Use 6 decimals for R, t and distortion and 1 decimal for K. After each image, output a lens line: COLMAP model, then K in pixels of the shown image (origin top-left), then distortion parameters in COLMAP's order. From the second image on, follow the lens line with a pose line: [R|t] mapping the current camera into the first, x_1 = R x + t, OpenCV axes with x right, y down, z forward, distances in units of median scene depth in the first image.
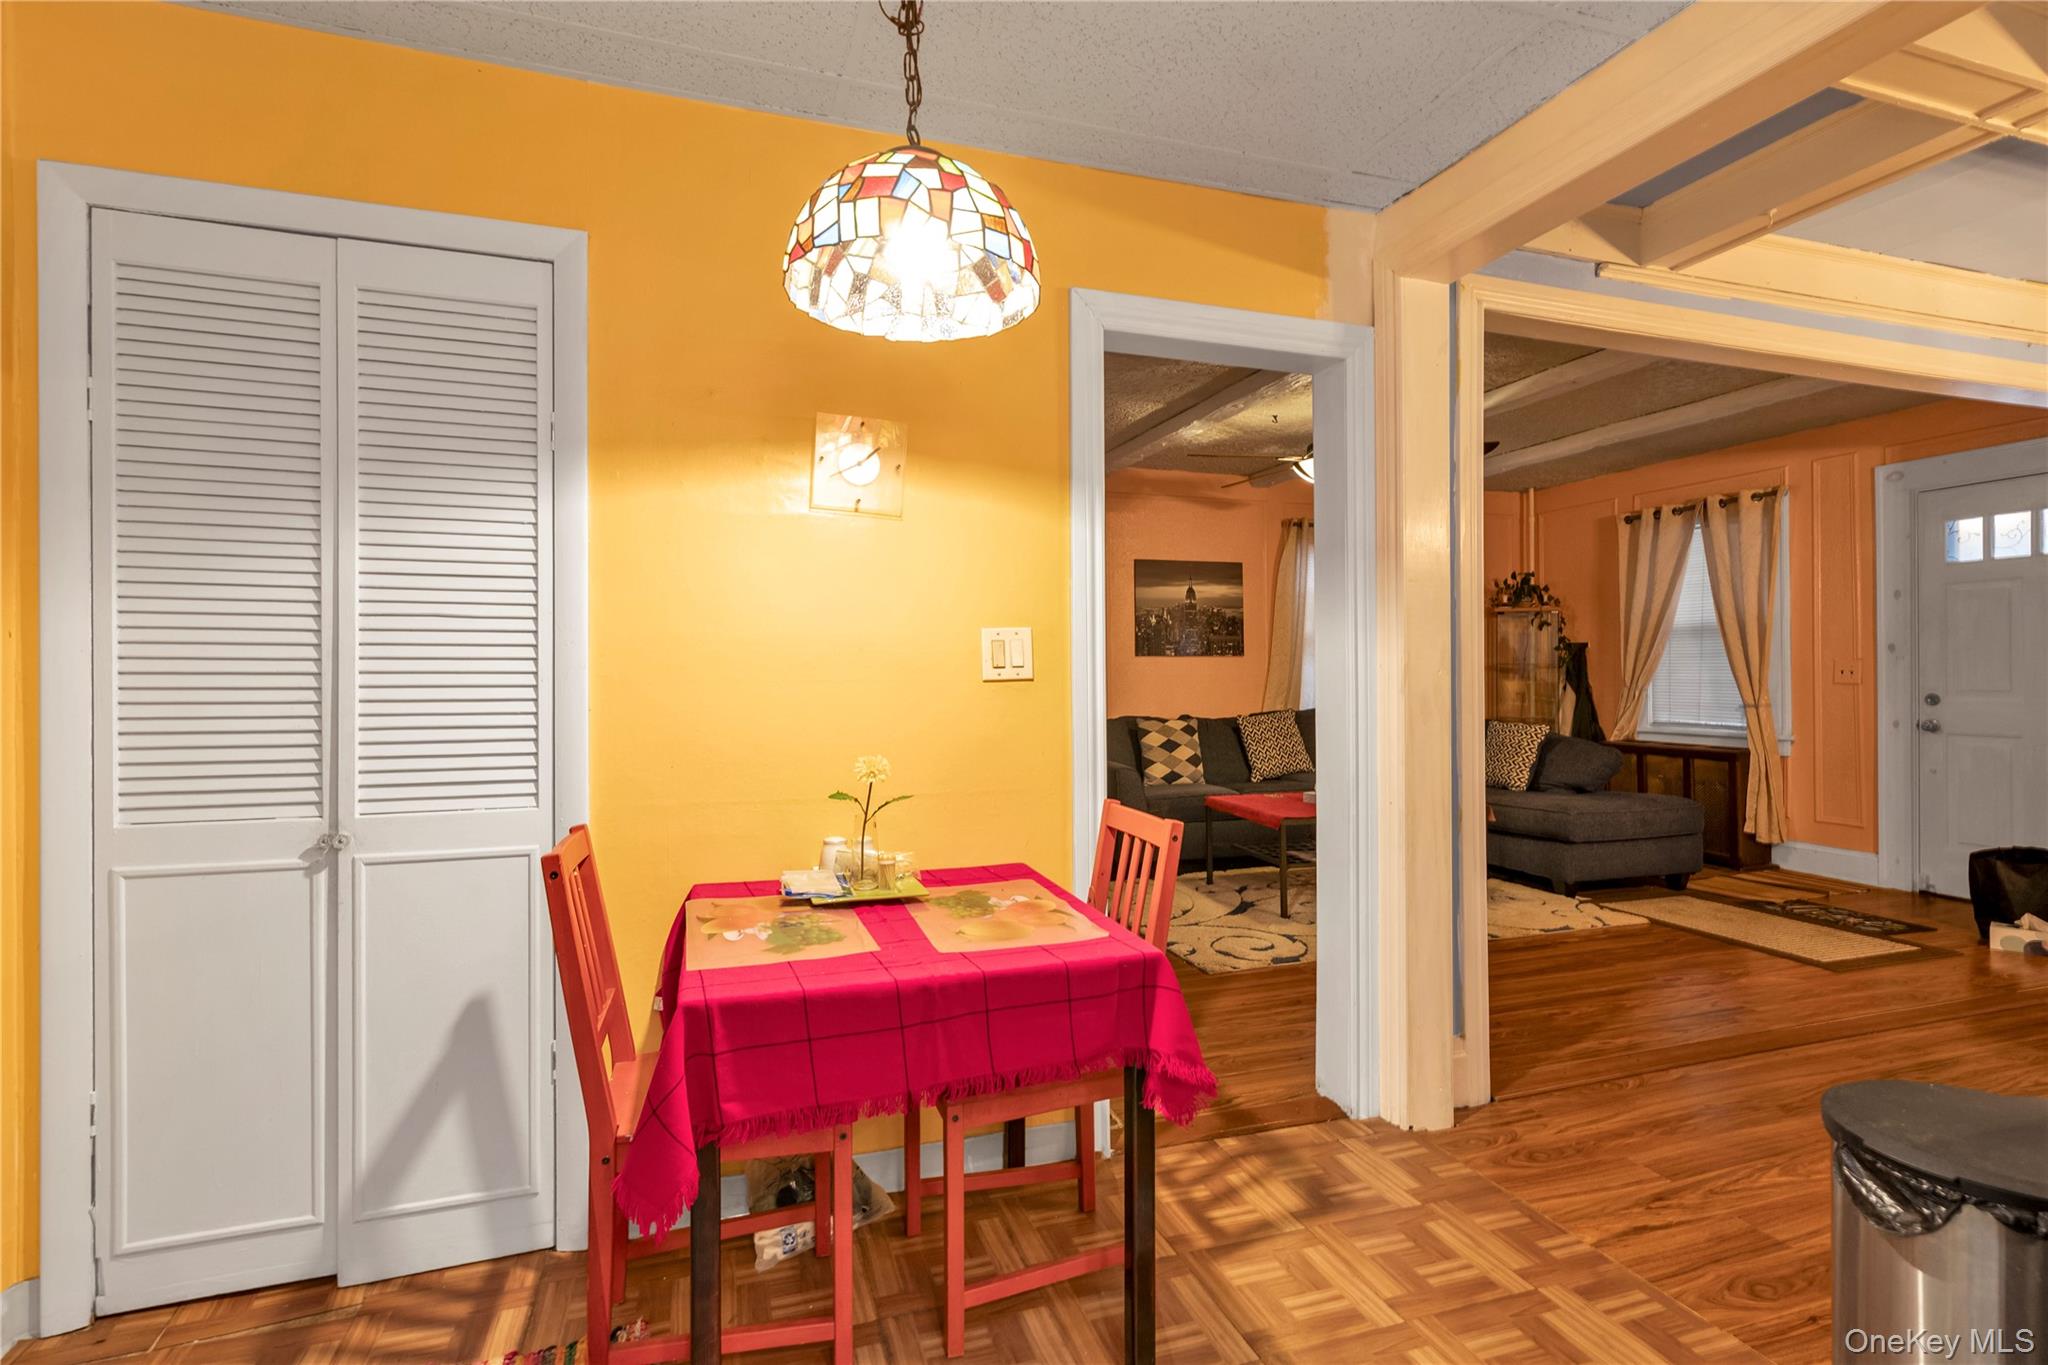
lens RADIAL K [[927.9, 0, 1035.0], [0, 927.9, 683.7], [0, 0, 1]] dist [0.003023, -0.000160]
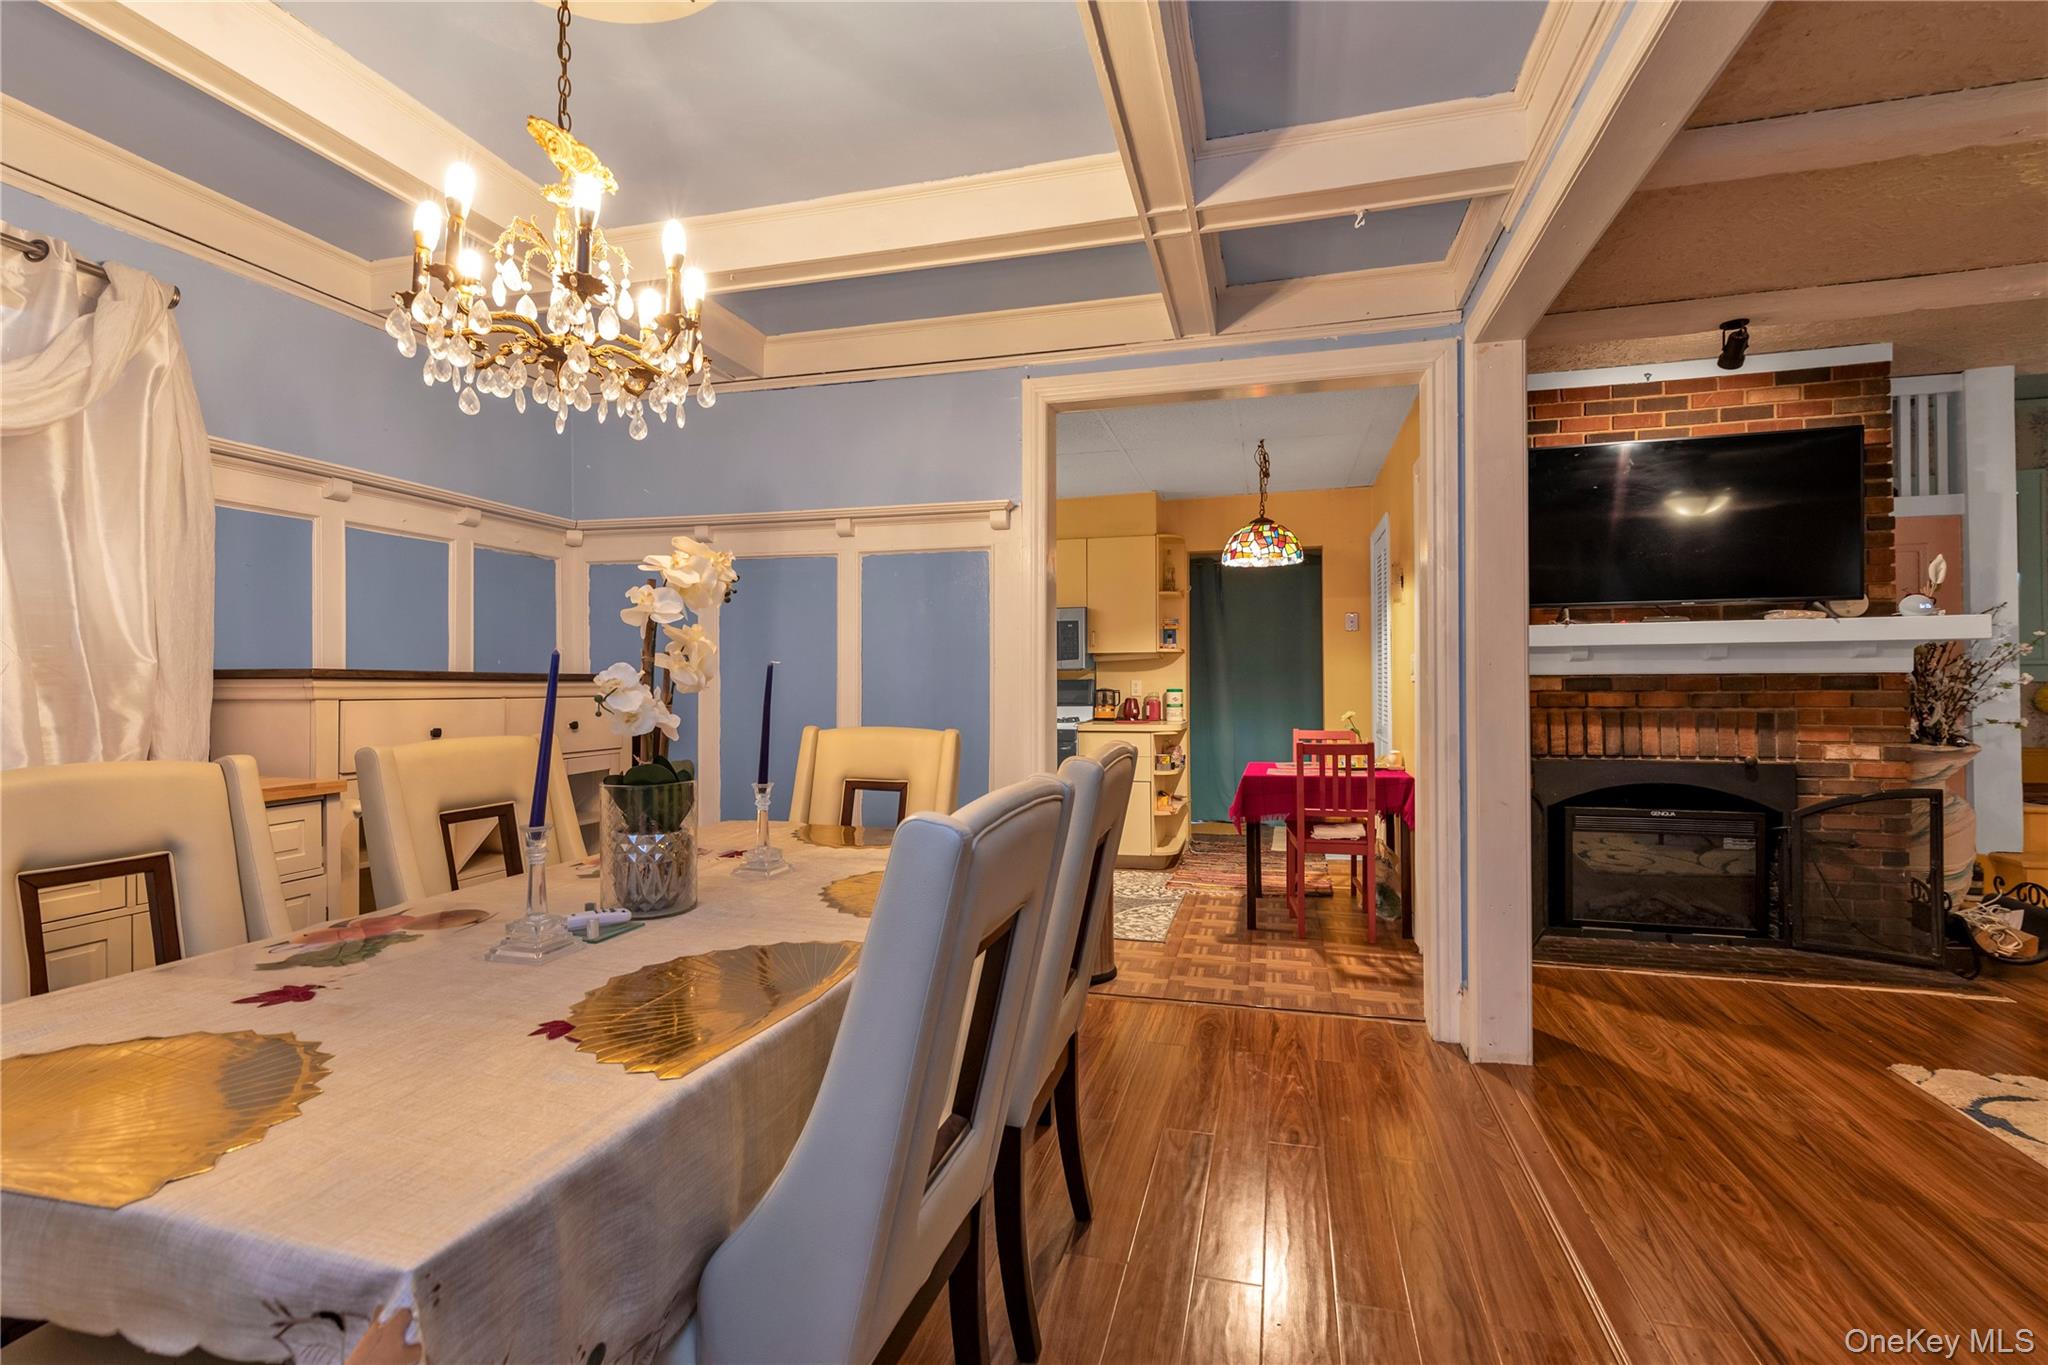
lens RADIAL K [[927.9, 0, 1010.7], [0, 927.9, 673.6], [0, 0, 1]] dist [0.003023, -0.000160]
pose [[-0.551370, 0.000324, -0.834261, 0.888077], [-0.001539, 0.999998, 0.001406, -0.007505], [0.834259, 0.002059, -0.551369, 0.597970]]
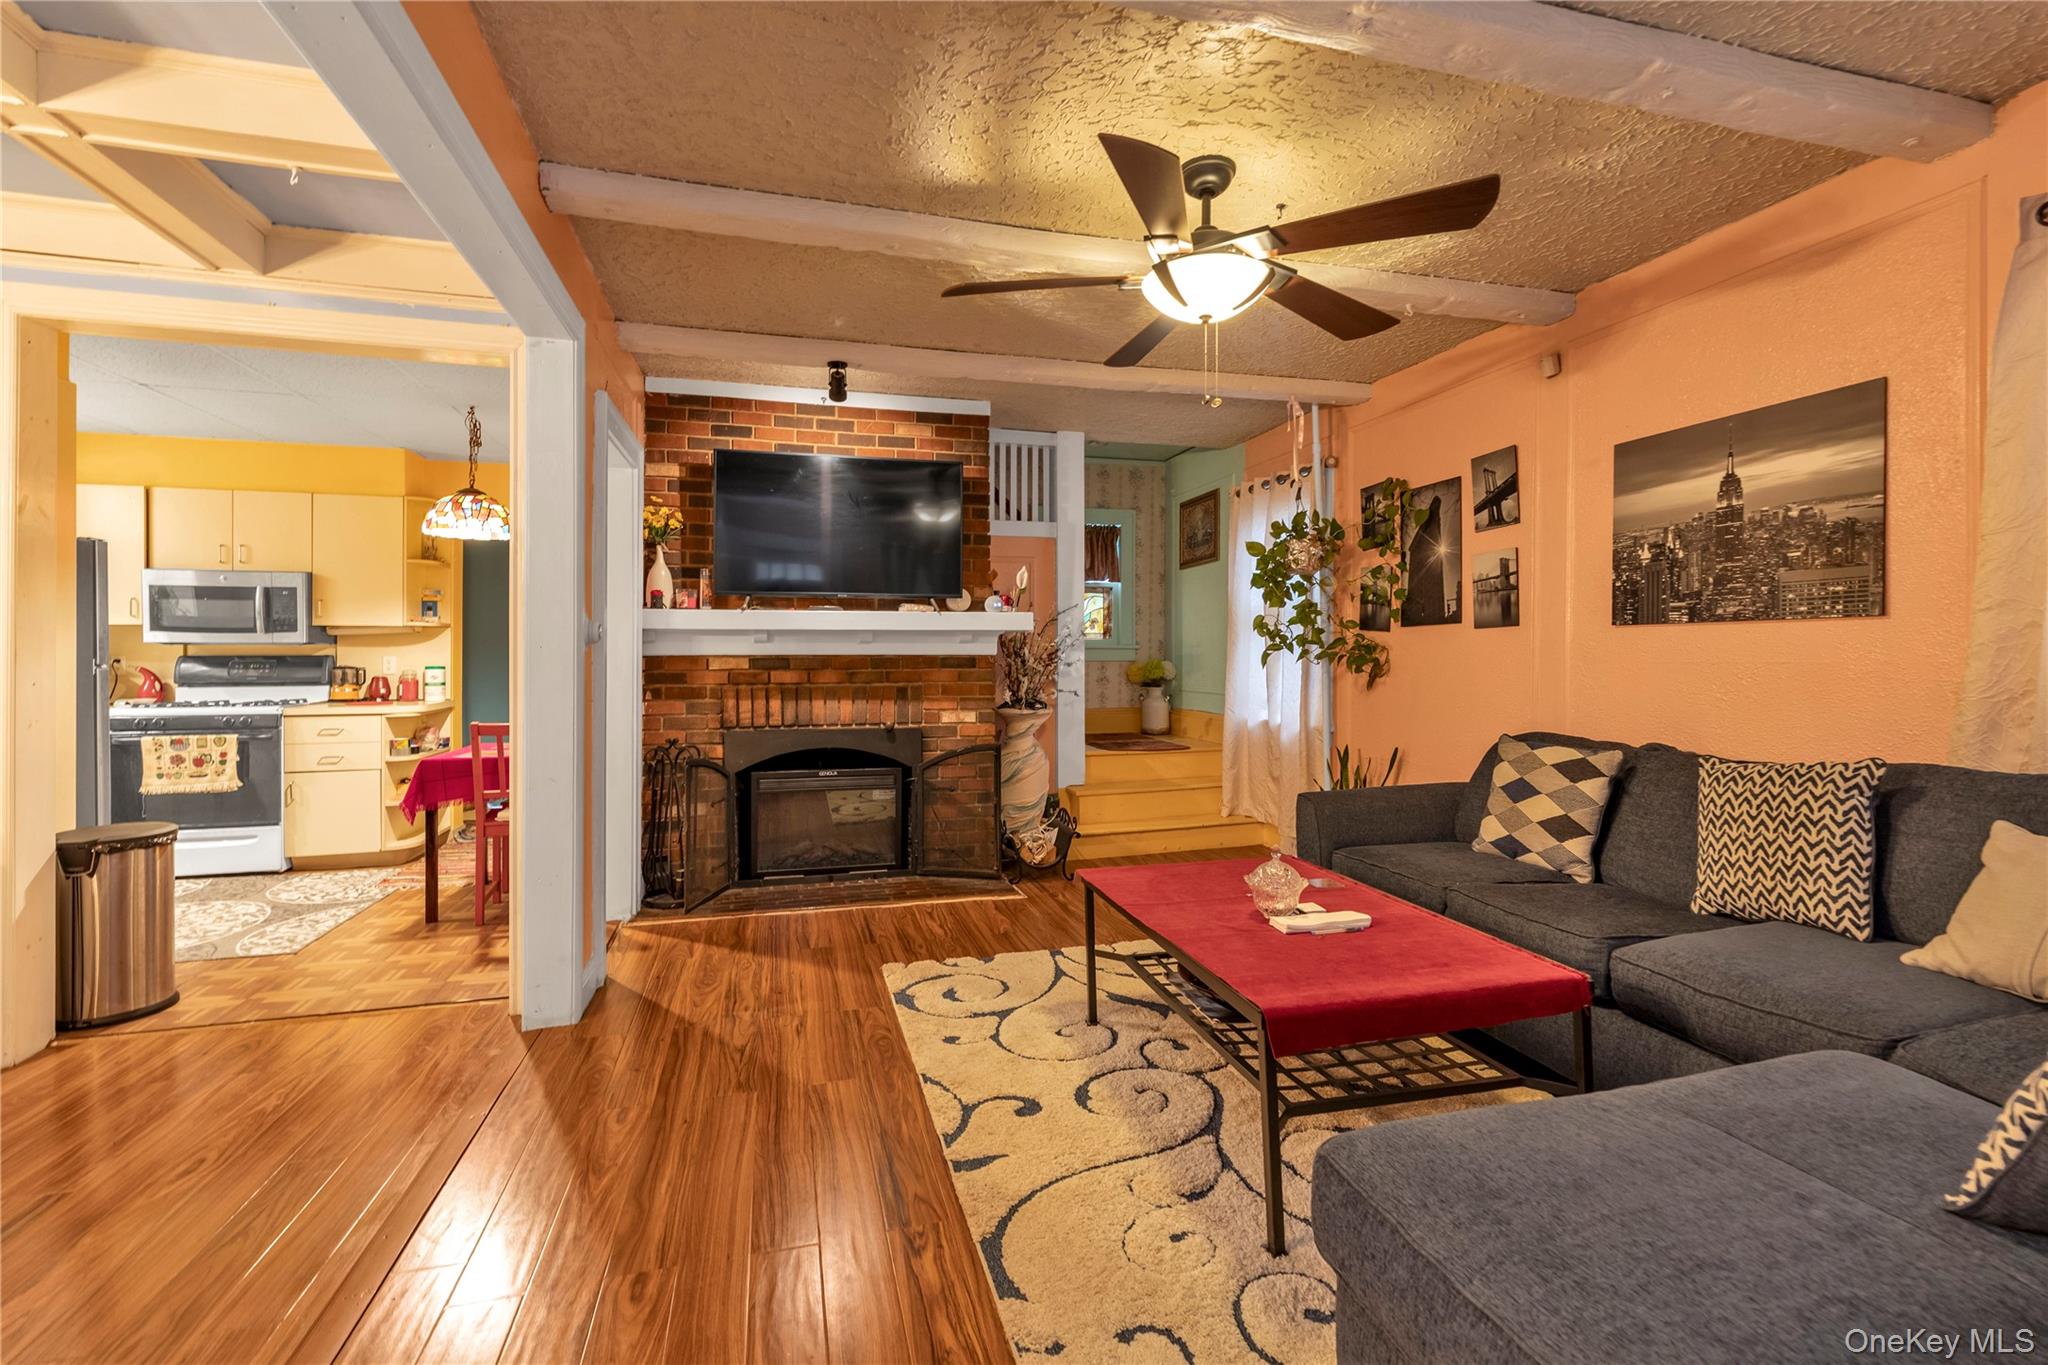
lens RADIAL K [[901.4, 0, 1021.1], [0, 901.4, 653.9], [0, 0, 1]] dist [0.002877, -0.000239]
pose [[-0.040168, 0.005930, -0.999175, 0.814584], [-0.011580, 0.999912, 0.006400, -0.015952], [0.999126, 0.011827, -0.040096, 0.858970]]
